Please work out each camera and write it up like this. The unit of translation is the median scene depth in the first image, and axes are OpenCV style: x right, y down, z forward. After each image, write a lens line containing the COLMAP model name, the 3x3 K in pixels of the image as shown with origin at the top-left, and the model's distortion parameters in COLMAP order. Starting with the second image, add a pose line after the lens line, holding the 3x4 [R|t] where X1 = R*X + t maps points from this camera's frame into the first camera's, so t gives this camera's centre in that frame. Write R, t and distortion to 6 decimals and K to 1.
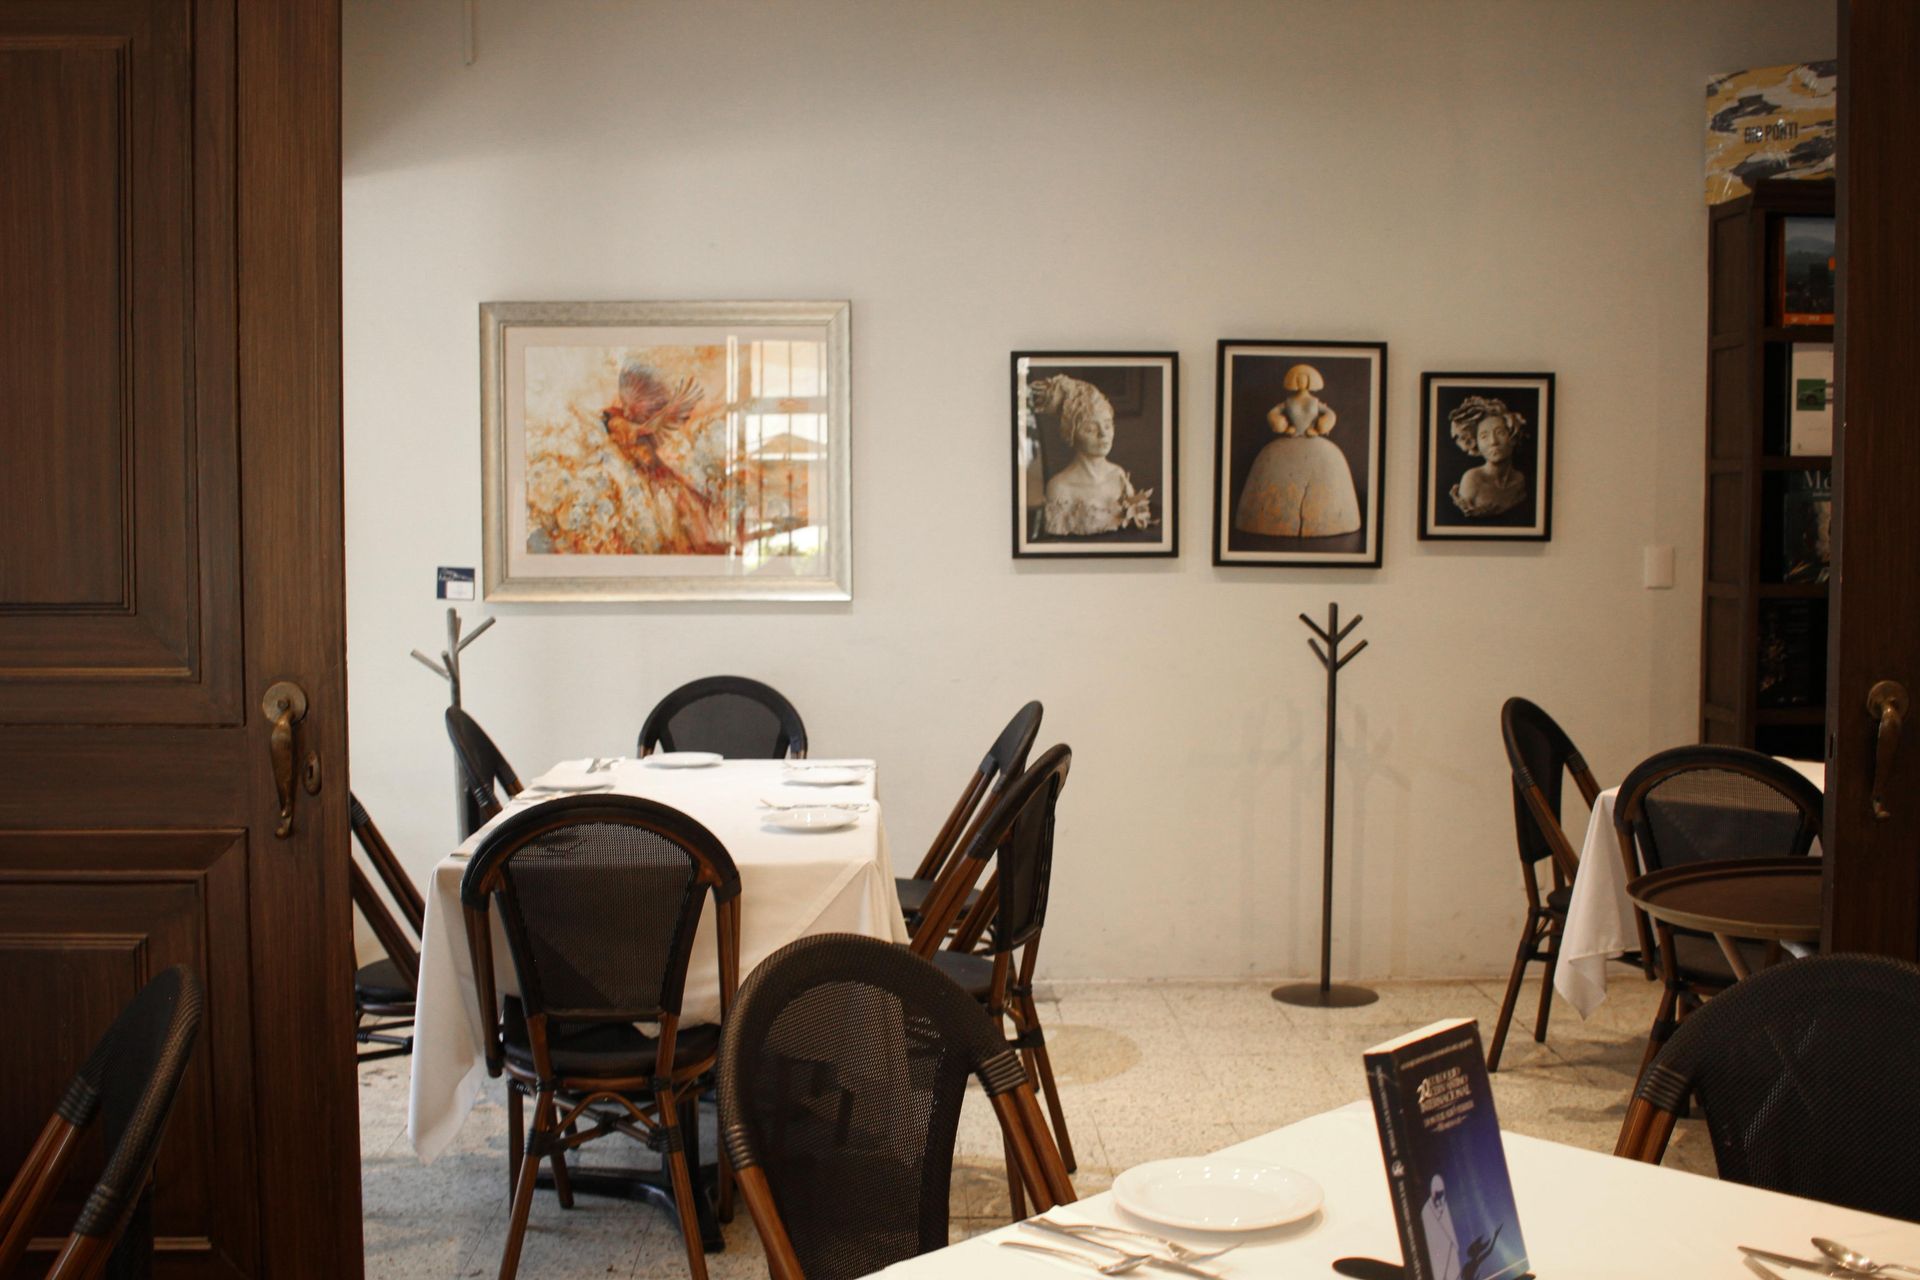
lens RADIAL K [[2123.8, 0, 960.0], [0, 2123.8, 640.0], [0, 0, 1]] dist [-0.112865, 0.079371]
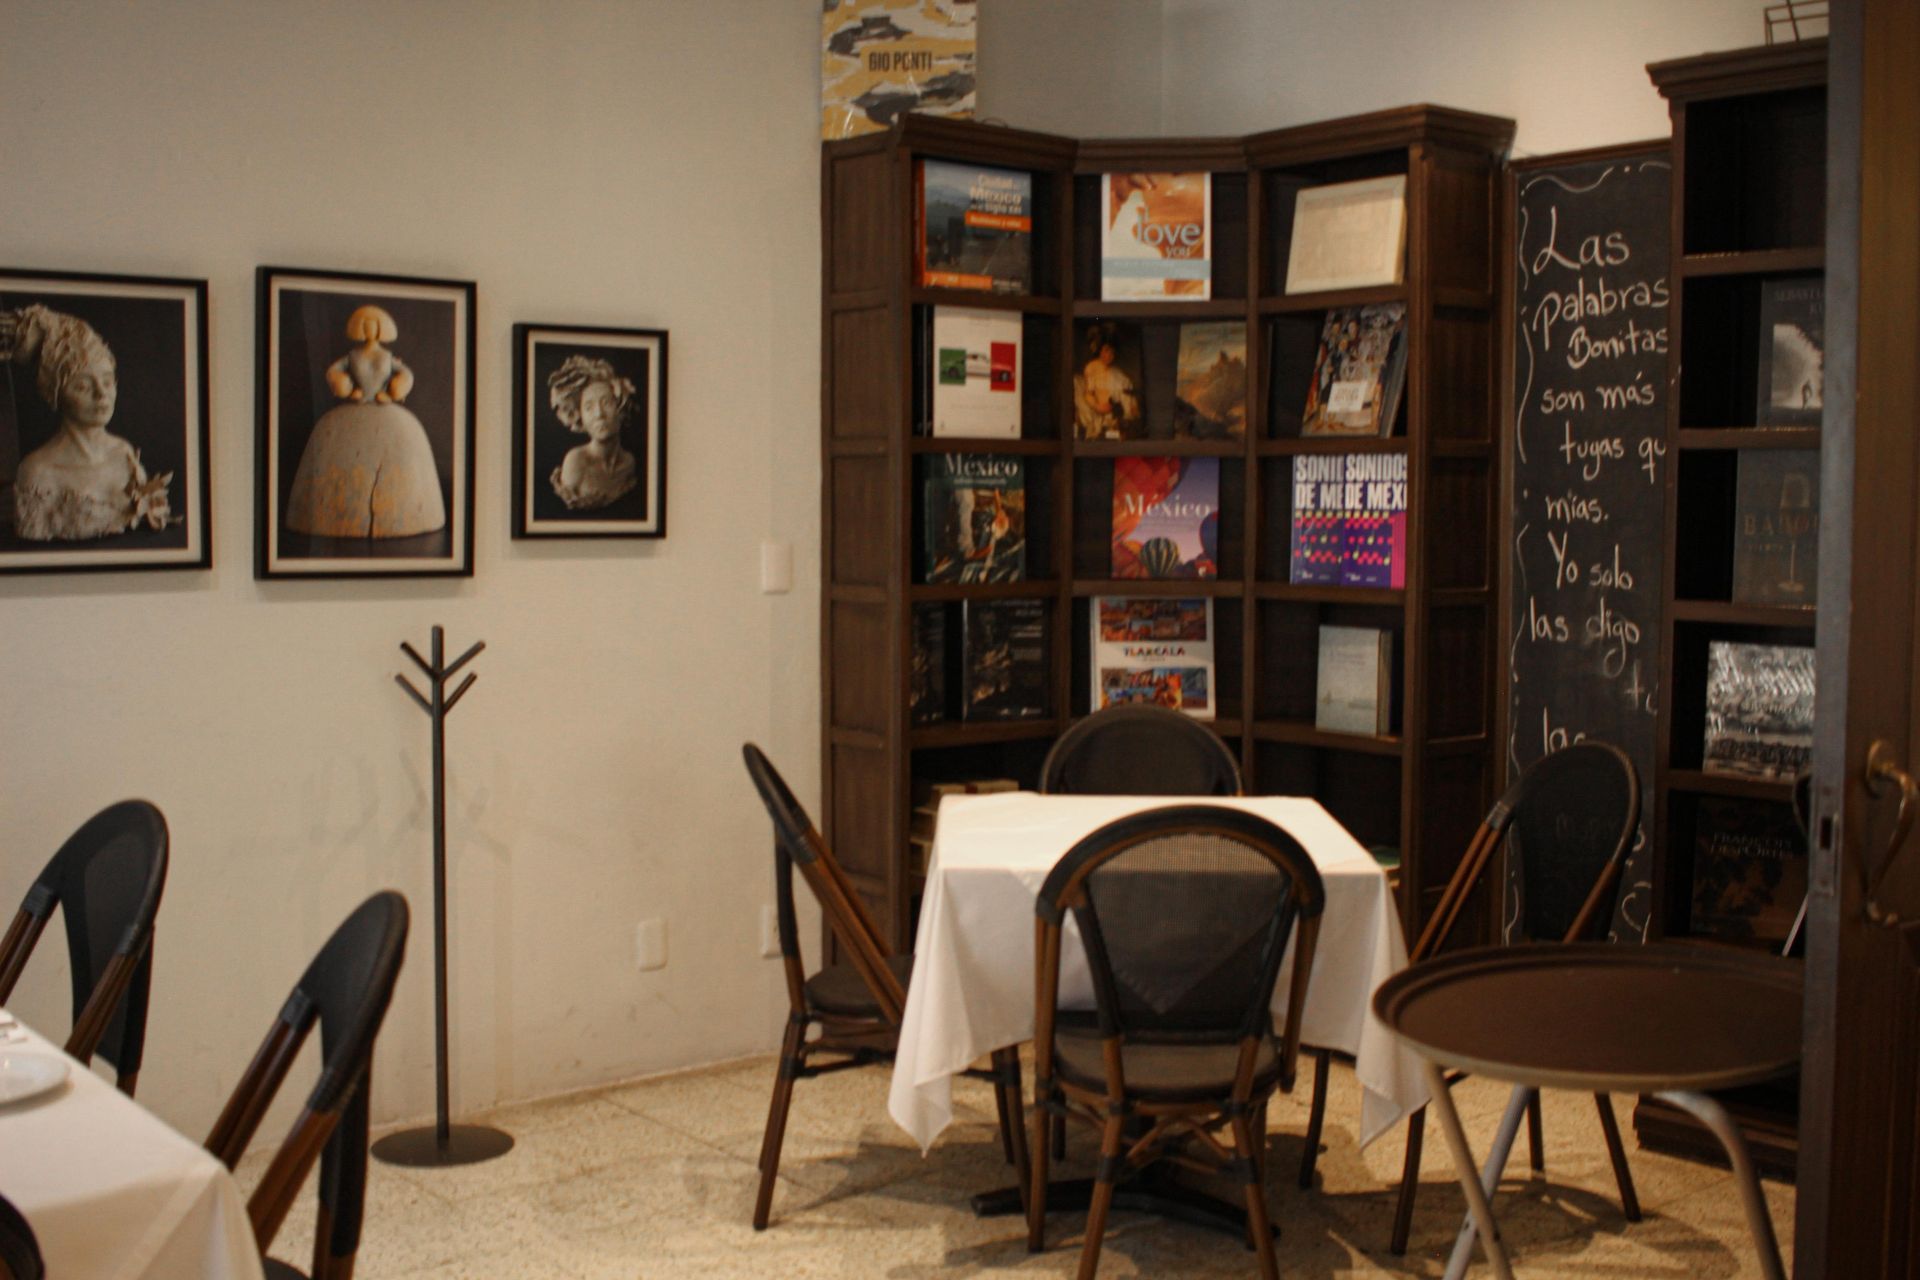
lens RADIAL K [[2123.8, 0, 960.0], [0, 2123.8, 640.0], [0, 0, 1]] dist [-0.112865, 0.079371]
pose [[0.791286, -0.039752, 0.610152, -0.129205], [0.035276, 0.999190, 0.019350, -0.019829], [-0.610427, 0.006212, 0.792048, 0.288015]]
